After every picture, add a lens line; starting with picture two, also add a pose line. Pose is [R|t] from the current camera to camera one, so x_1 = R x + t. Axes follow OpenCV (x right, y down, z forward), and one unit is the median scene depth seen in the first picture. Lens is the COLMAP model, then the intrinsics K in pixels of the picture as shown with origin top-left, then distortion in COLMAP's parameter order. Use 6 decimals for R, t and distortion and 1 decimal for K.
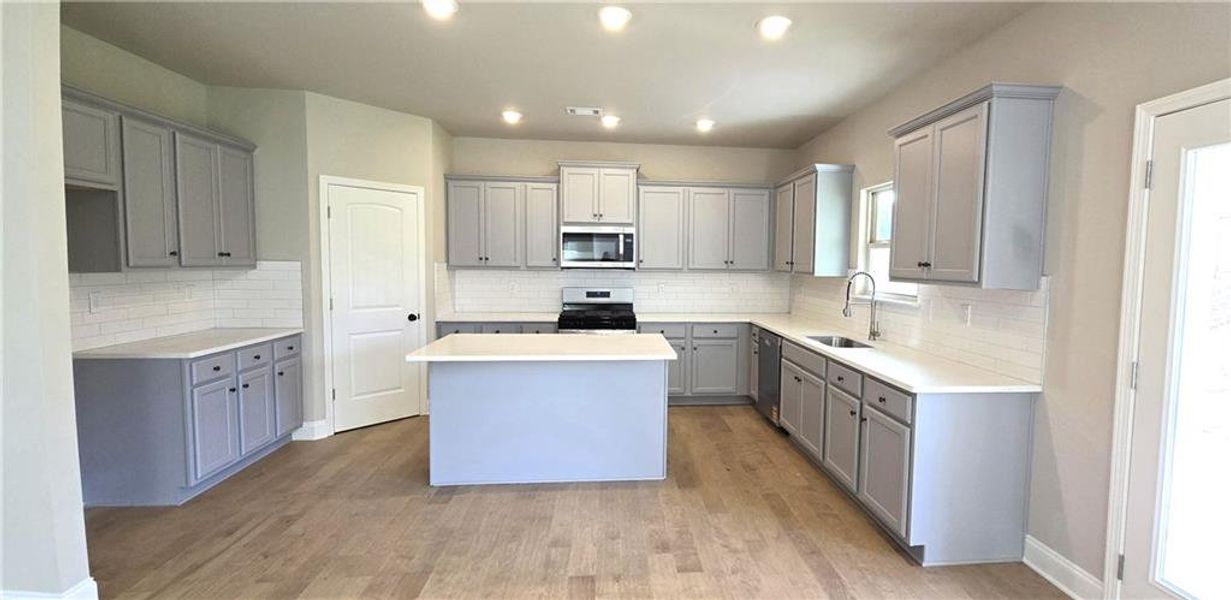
lens RADIAL K [[537.6, 0, 653.4], [0, 537.6, 297.4], [0, 0, 1]] dist [0.006904, 0.000251]
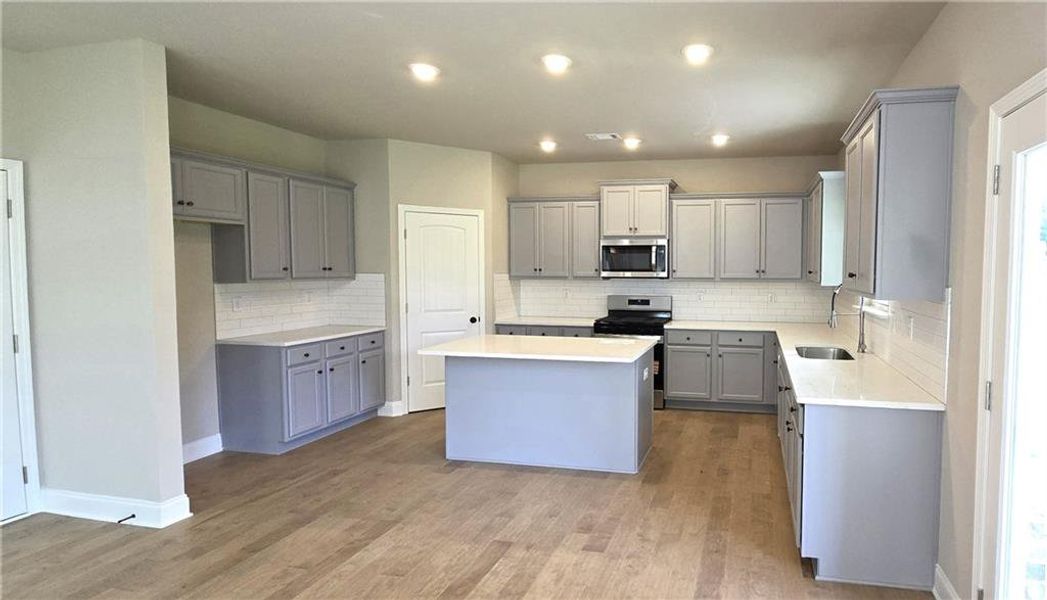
lens RADIAL K [[534.9, 0, 648.7], [0, 534.9, 297.1], [0, 0, 1]] dist [0.006600, 0.001066]
pose [[0.959186, 0.007576, -0.282674, 0.304382], [-0.011545, 0.999857, -0.012377, -0.003607], [0.282539, 0.015136, 0.959136, -0.026717]]
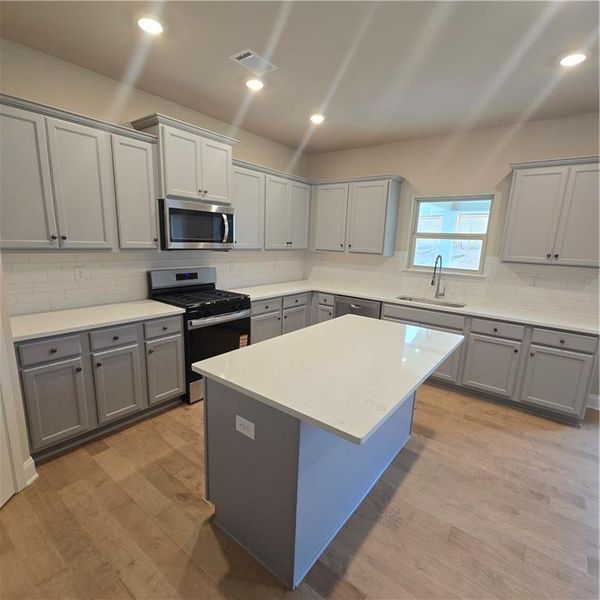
lens RADIAL K [[329.6, 0, 299.8], [0, 329.6, 309.2], [0, 0, 1]] dist [0.013984, -0.003893]
pose [[0.673746, -0.142727, 0.725048, -0.563559], [0.018678, 0.984146, 0.176375, -0.067091], [-0.738727, -0.105289, 0.665730, 0.632876]]
